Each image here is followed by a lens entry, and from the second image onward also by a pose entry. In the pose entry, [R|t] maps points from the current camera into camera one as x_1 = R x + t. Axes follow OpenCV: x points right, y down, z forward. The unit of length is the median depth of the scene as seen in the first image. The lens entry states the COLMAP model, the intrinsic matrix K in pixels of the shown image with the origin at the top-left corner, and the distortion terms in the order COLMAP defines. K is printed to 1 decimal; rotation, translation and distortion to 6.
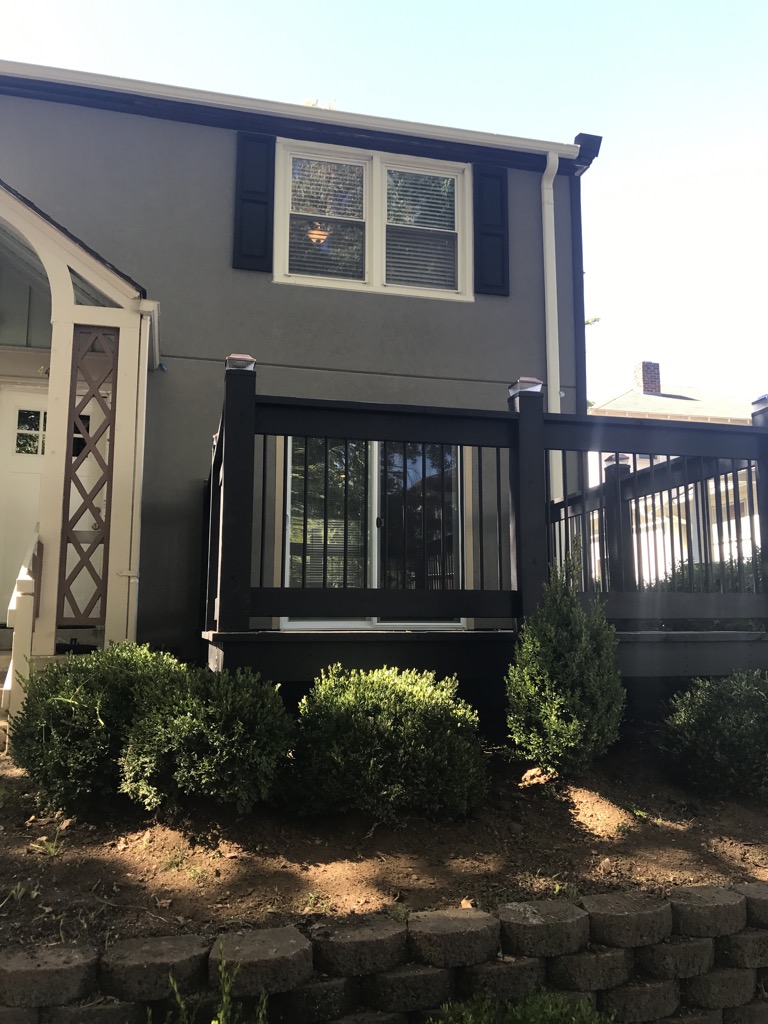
lens RADIAL K [[834.5, 0, 384.6], [0, 834.5, 509.5], [0, 0, 1]] dist [0.031310, -0.035710]
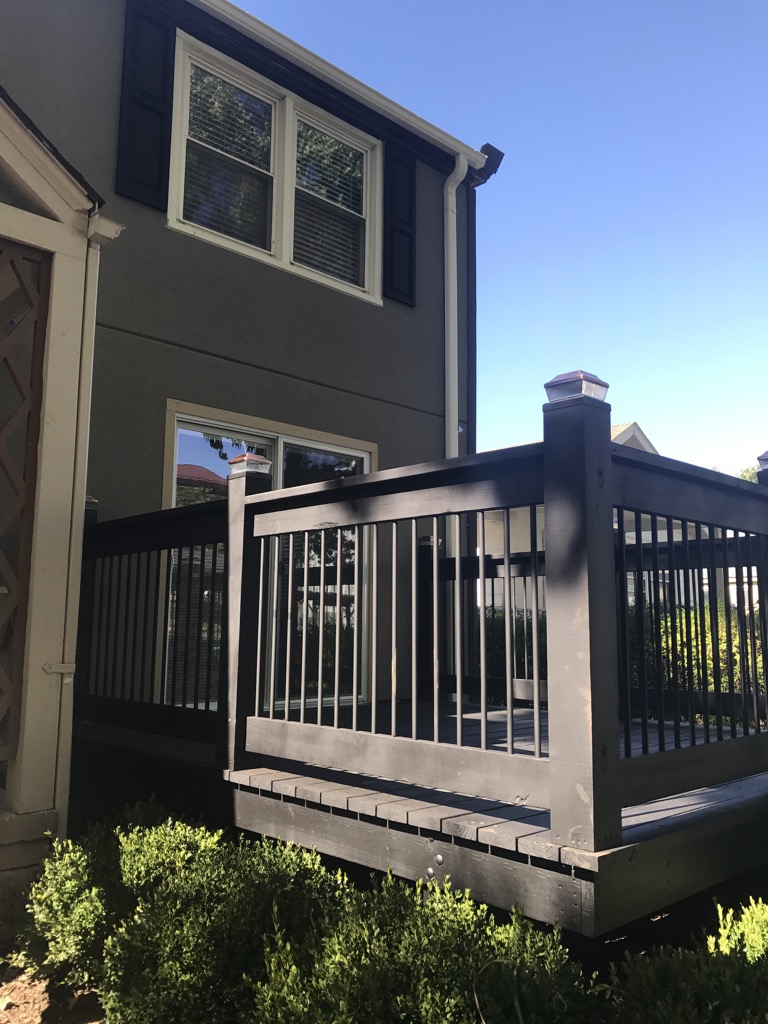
lens RADIAL K [[834.5, 0, 383.4], [0, 834.5, 512.6], [0, 0, 1]] dist [0.031310, -0.035710]
pose [[0.872673, 0.074963, 0.482517, -0.285016], [-0.078544, 0.996828, -0.012813, -0.031738], [-0.481947, -0.026717, 0.875793, 0.262664]]
